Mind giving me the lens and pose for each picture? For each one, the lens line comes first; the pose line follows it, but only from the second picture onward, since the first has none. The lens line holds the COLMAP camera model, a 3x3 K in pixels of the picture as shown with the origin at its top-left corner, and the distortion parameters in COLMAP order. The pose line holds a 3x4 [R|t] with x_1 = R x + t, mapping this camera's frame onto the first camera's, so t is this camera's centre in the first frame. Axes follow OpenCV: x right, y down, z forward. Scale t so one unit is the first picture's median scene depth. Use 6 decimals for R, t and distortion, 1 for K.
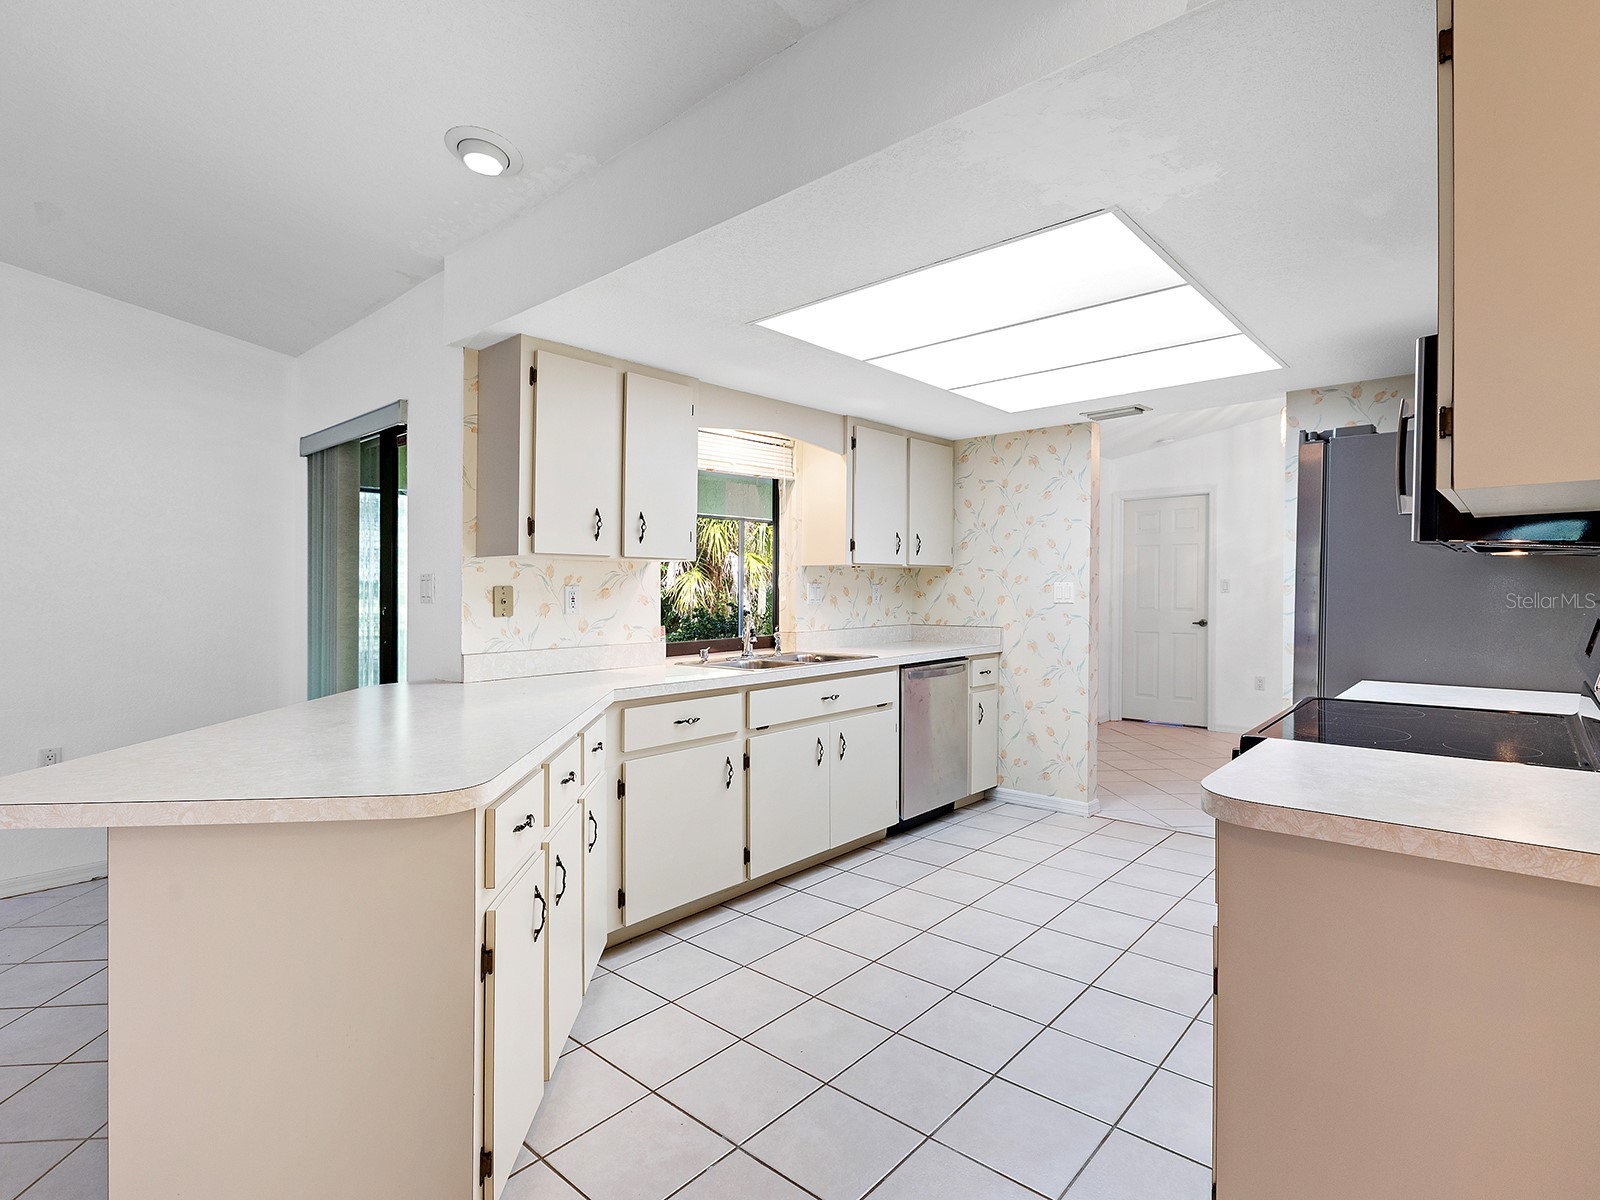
lens RADIAL K [[834.8, 0, 795.3], [0, 834.8, 595.9], [0, 0, 1]] dist [-0.000606, 0.000171]
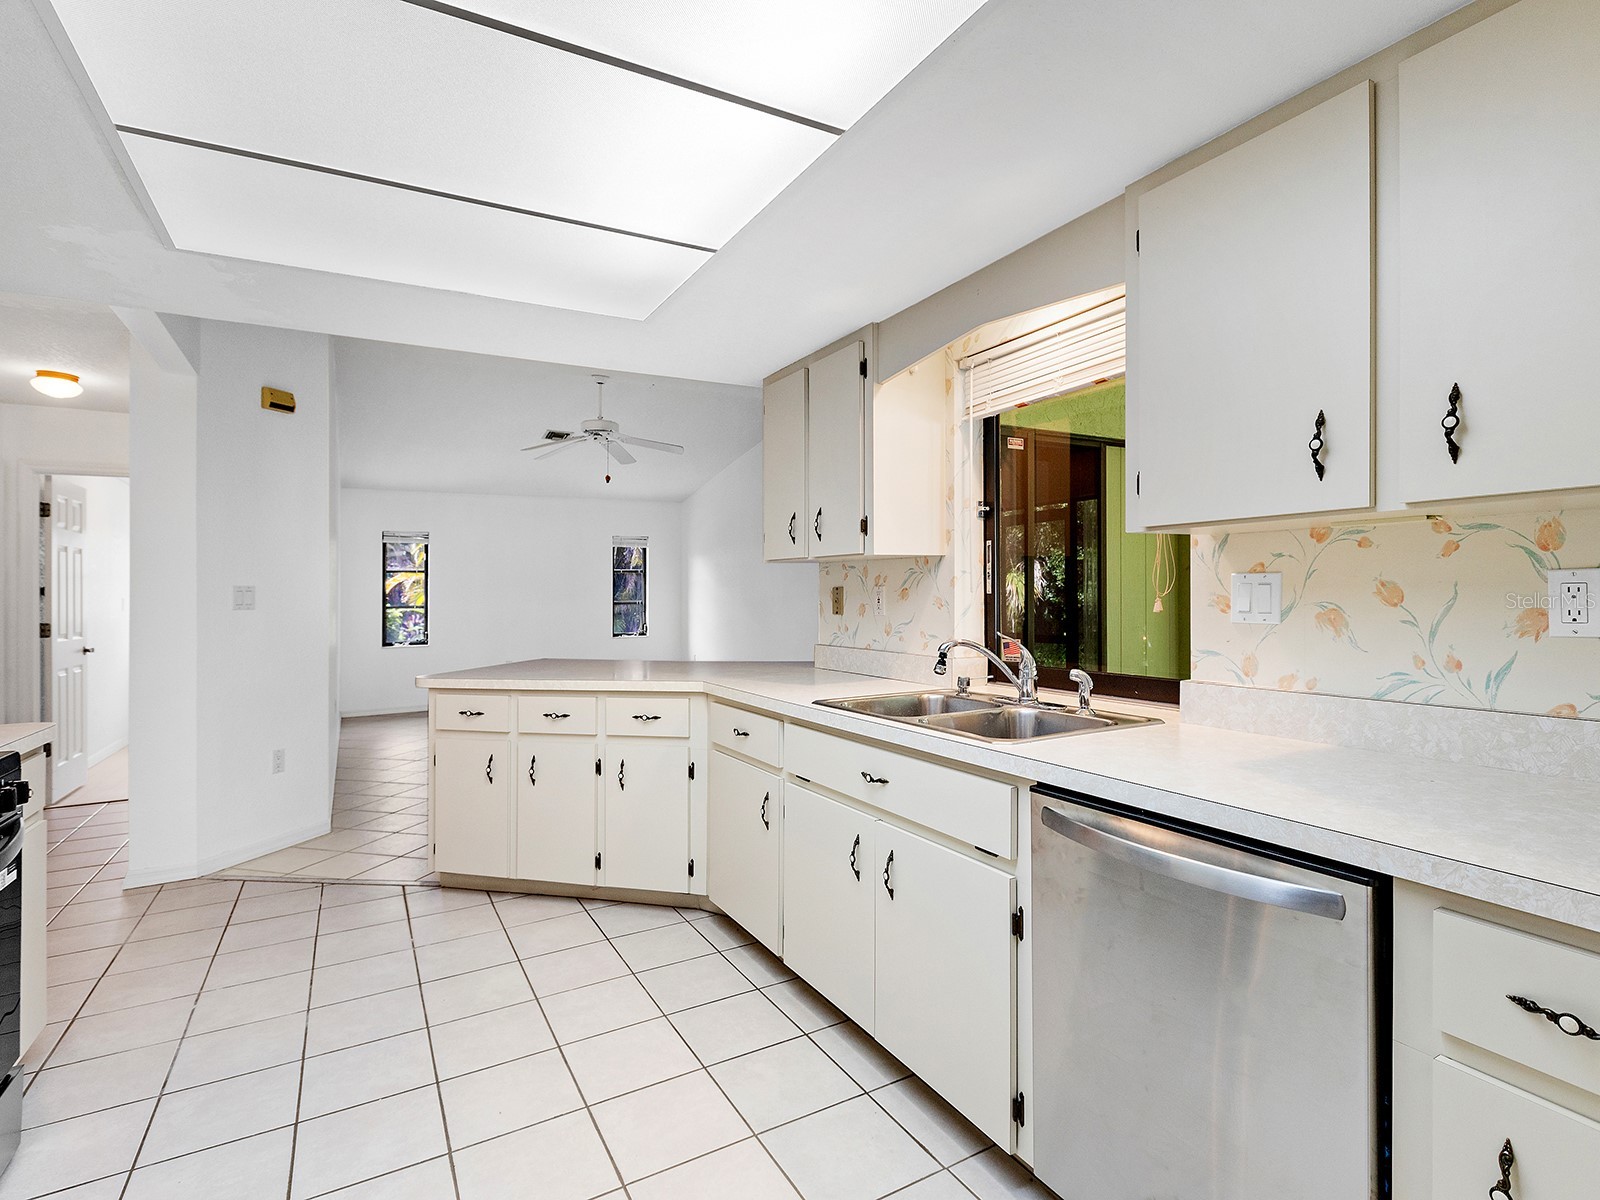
lens RADIAL K [[797.1, 0, 805.1], [0, 797.1, 586.7], [0, 0, 1]] dist [-0.017189, 0.001010]
pose [[-0.323402, 0.005525, -0.946245, 0.479718], [0.007263, 0.999968, 0.003357, -0.011482], [0.946234, -0.005787, -0.323432, 0.935298]]
